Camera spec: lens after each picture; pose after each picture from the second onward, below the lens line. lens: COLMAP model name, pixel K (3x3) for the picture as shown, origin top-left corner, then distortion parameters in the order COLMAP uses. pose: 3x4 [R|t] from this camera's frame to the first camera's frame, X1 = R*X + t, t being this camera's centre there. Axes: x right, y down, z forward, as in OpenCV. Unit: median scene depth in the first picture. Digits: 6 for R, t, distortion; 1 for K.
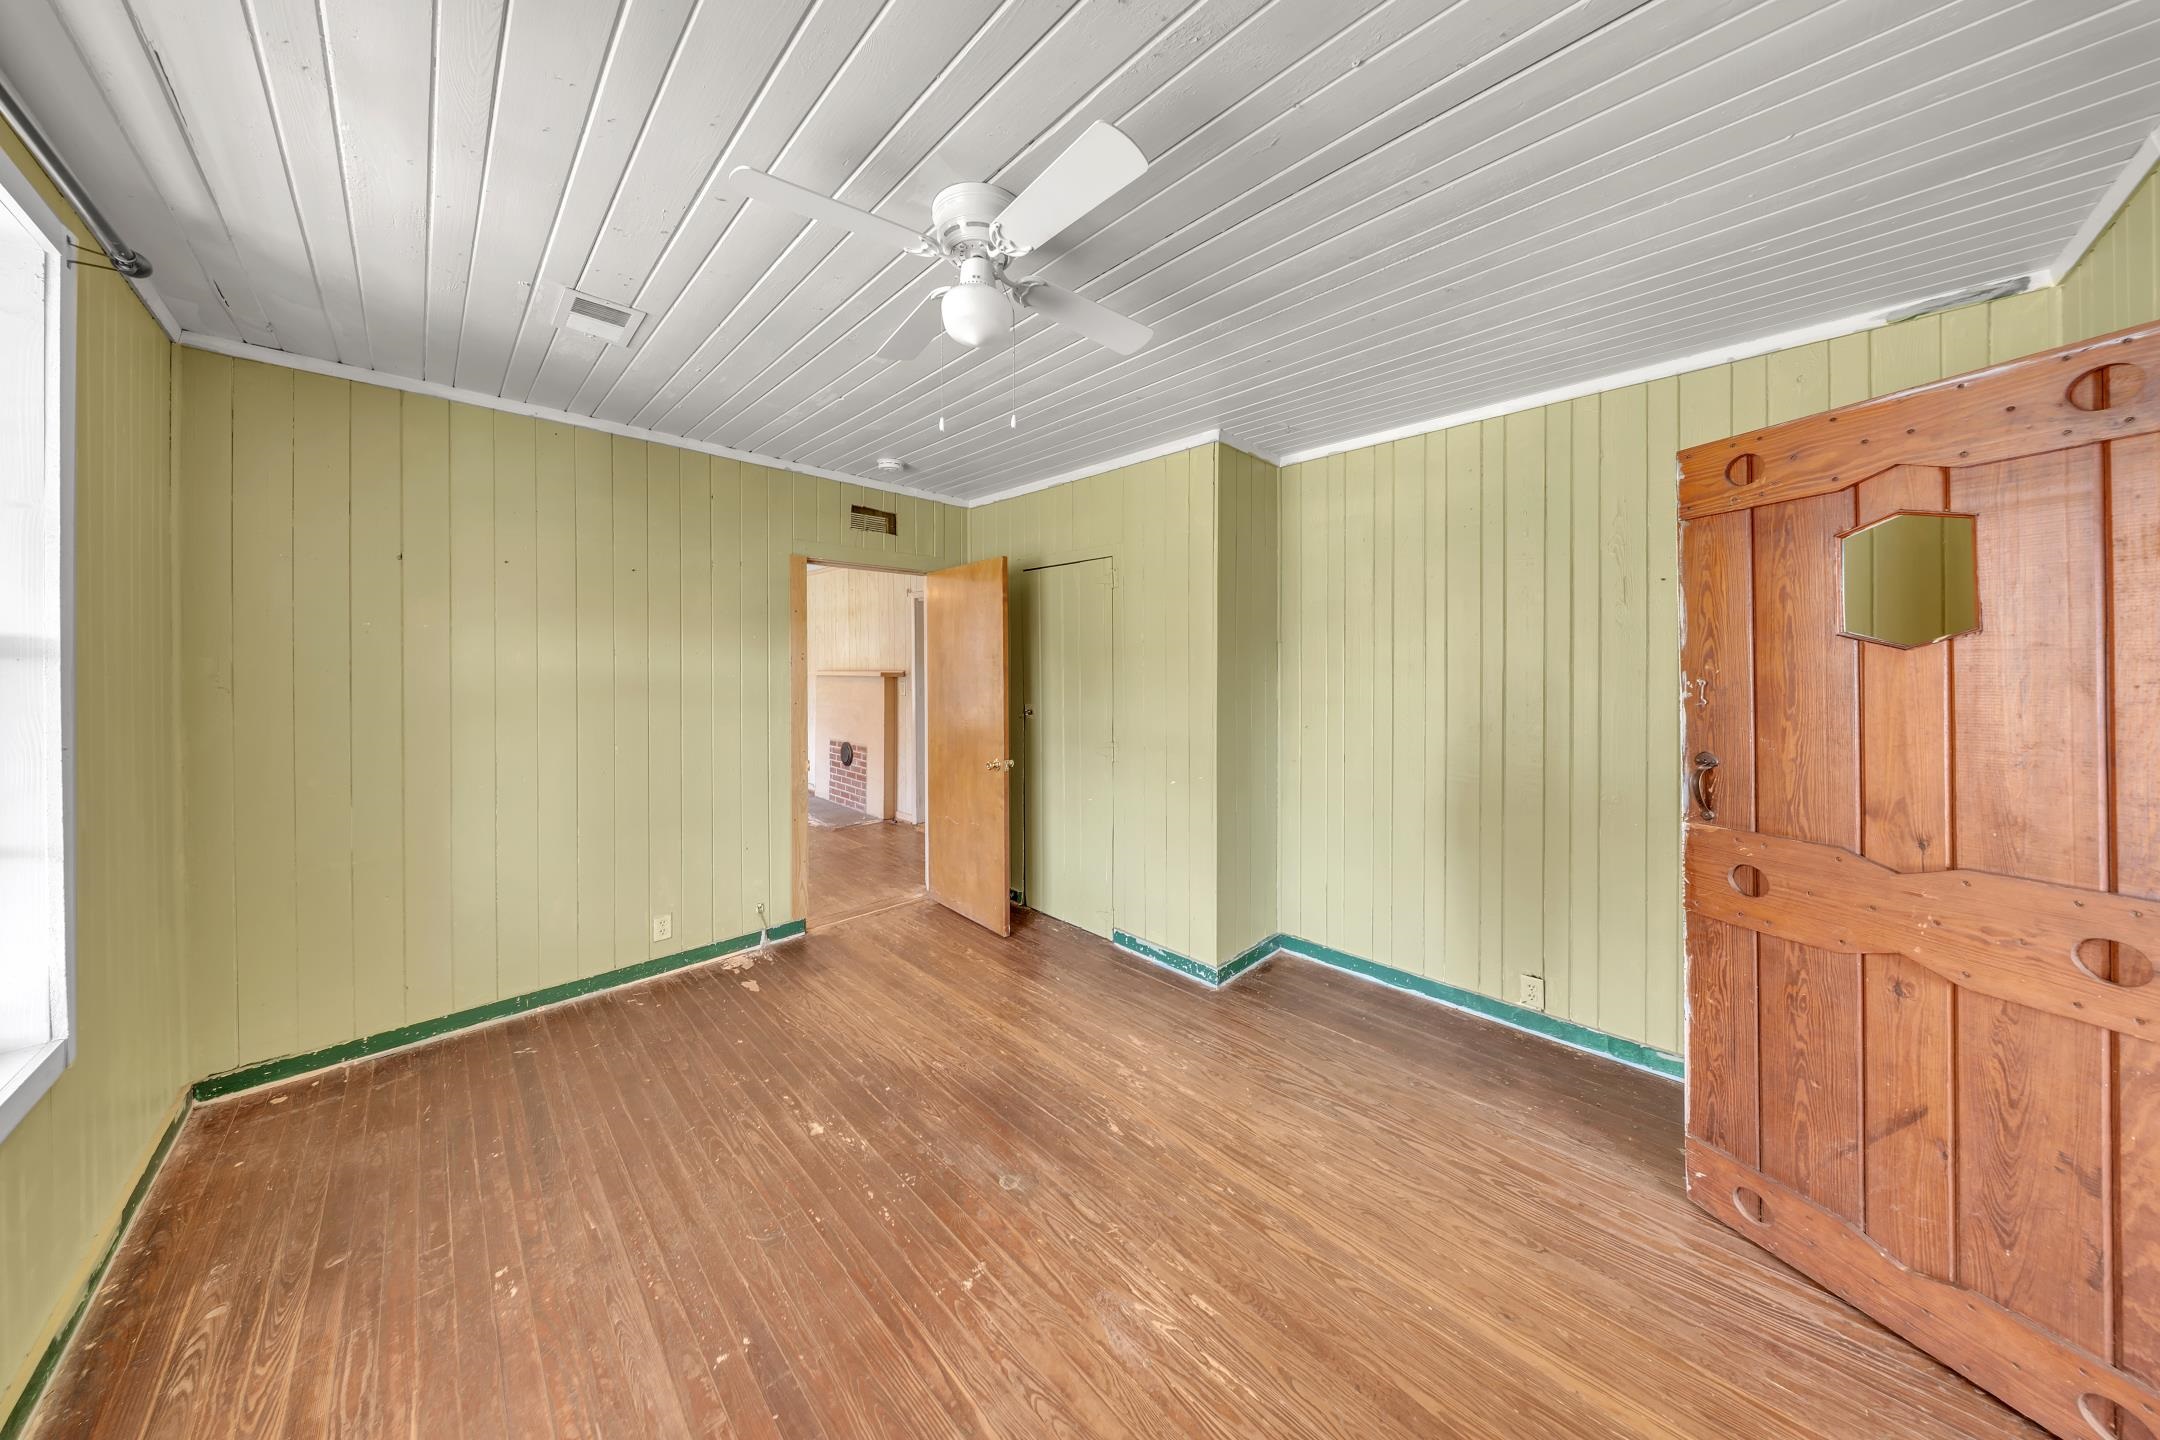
lens RADIAL K [[650.6, 0, 1064.7], [0, 650.6, 666.8], [0, 0, 1]] dist [-0.000281, -0.000023]
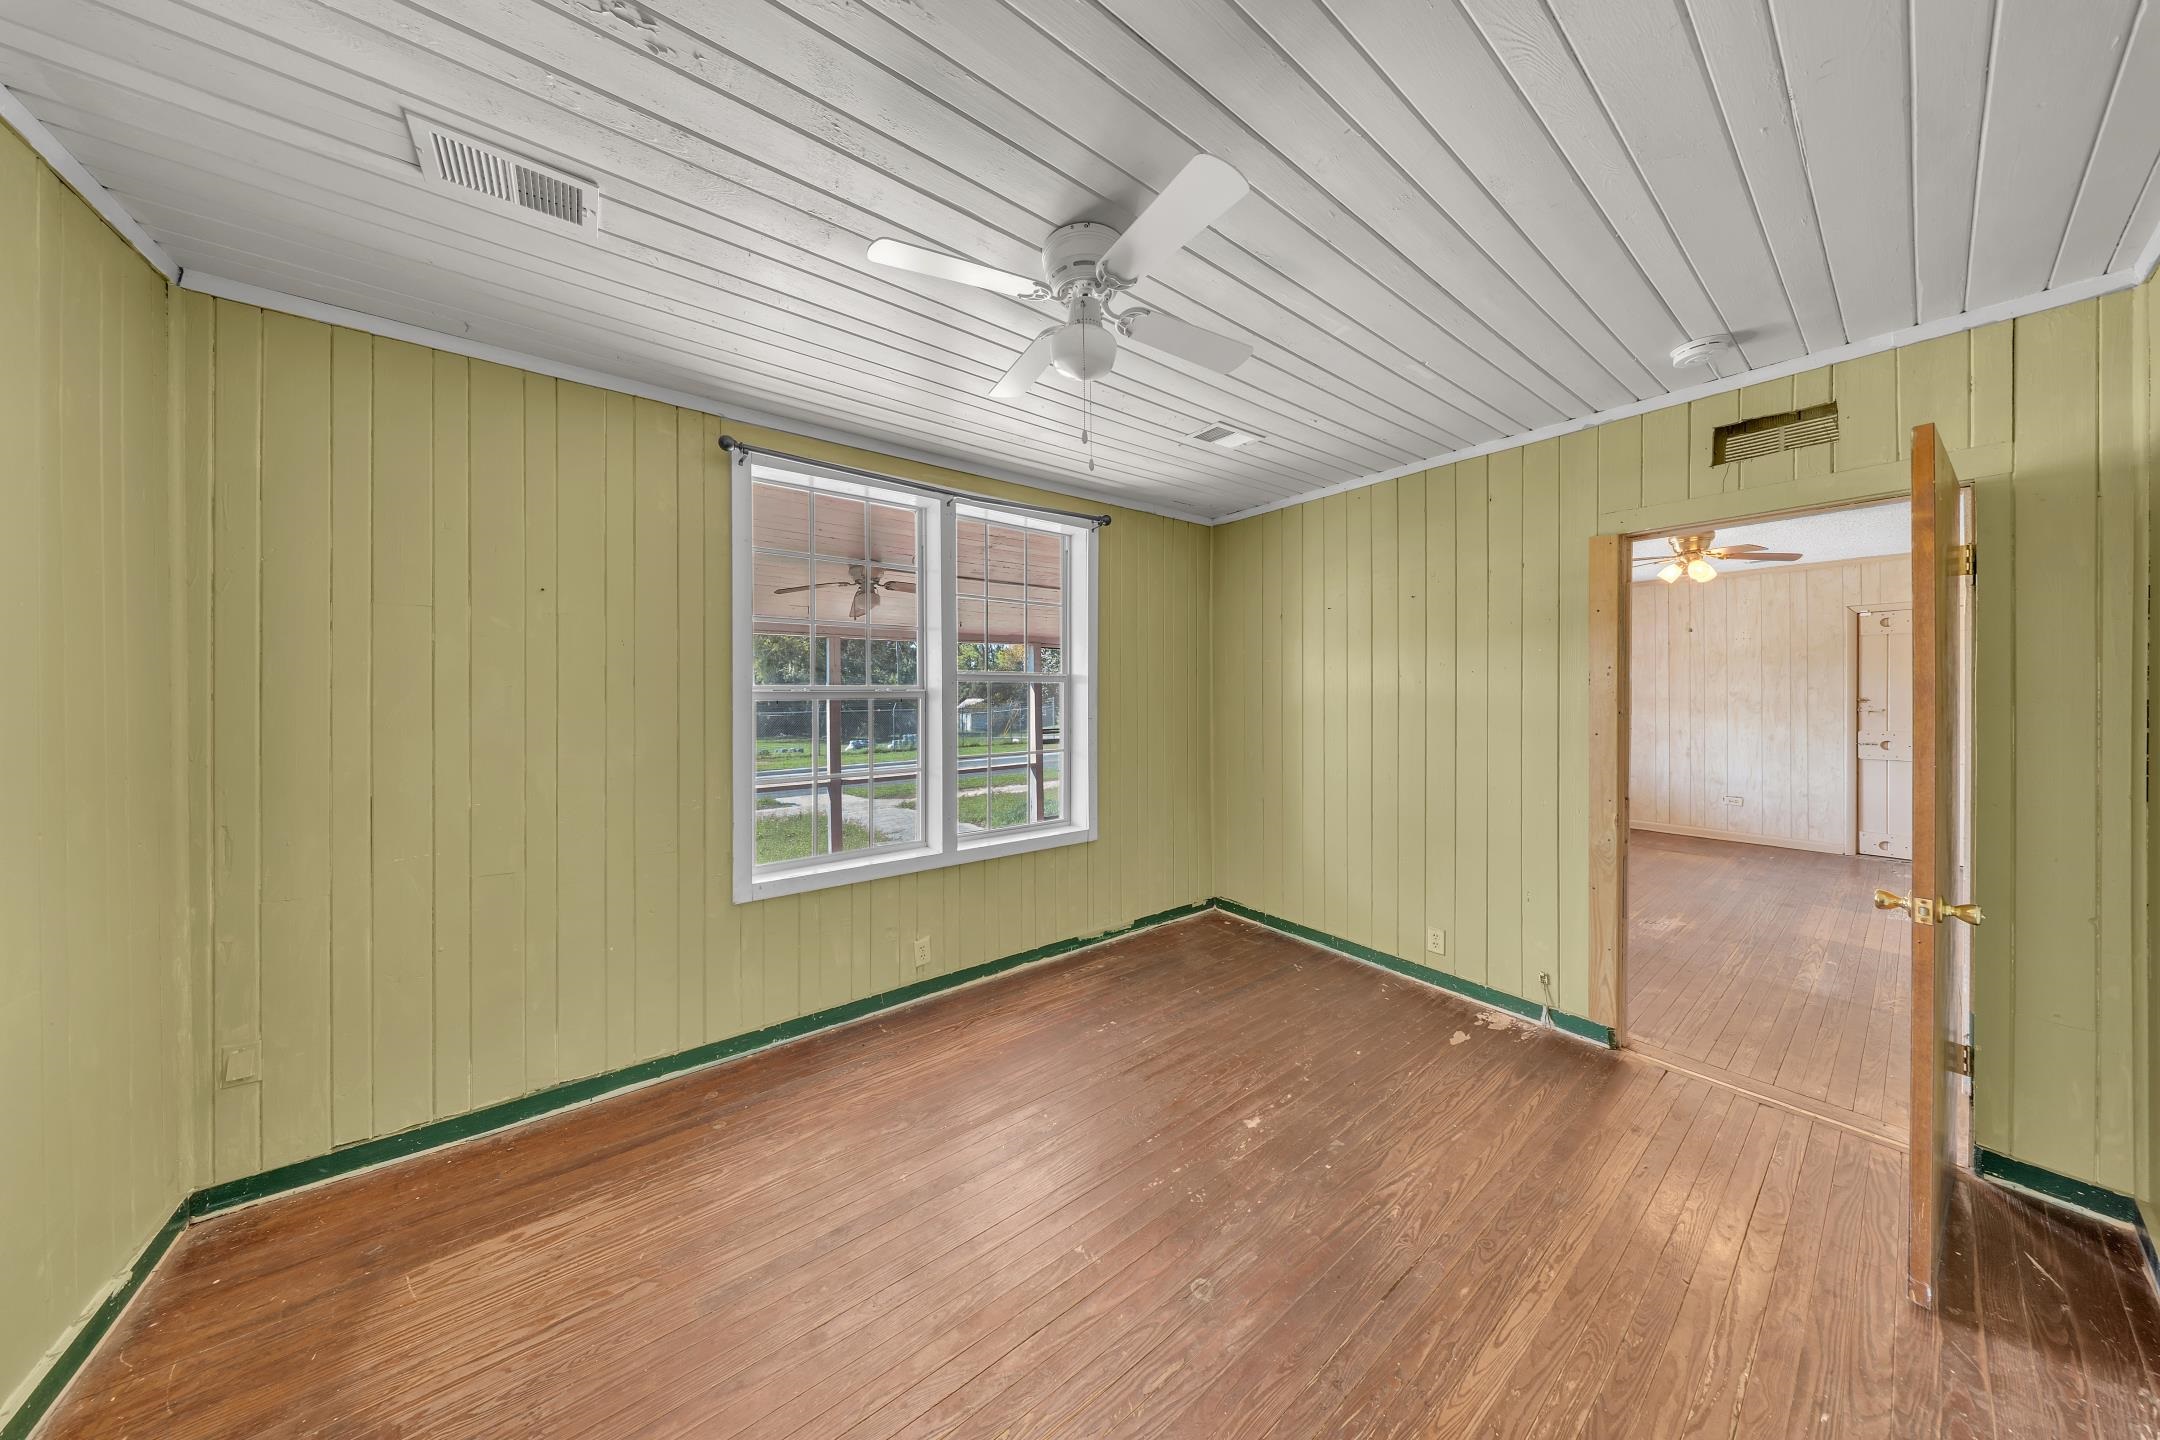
lens RADIAL K [[644.1, 0, 1067.1], [0, 644.1, 688.0], [0, 0, 1]] dist [0.000790, -0.002382]
pose [[-0.136093, -0.003259, -0.990691, 0.585424], [0.000765, 0.999994, -0.003394, 0.008538], [0.990696, -0.001219, -0.136090, 0.713403]]
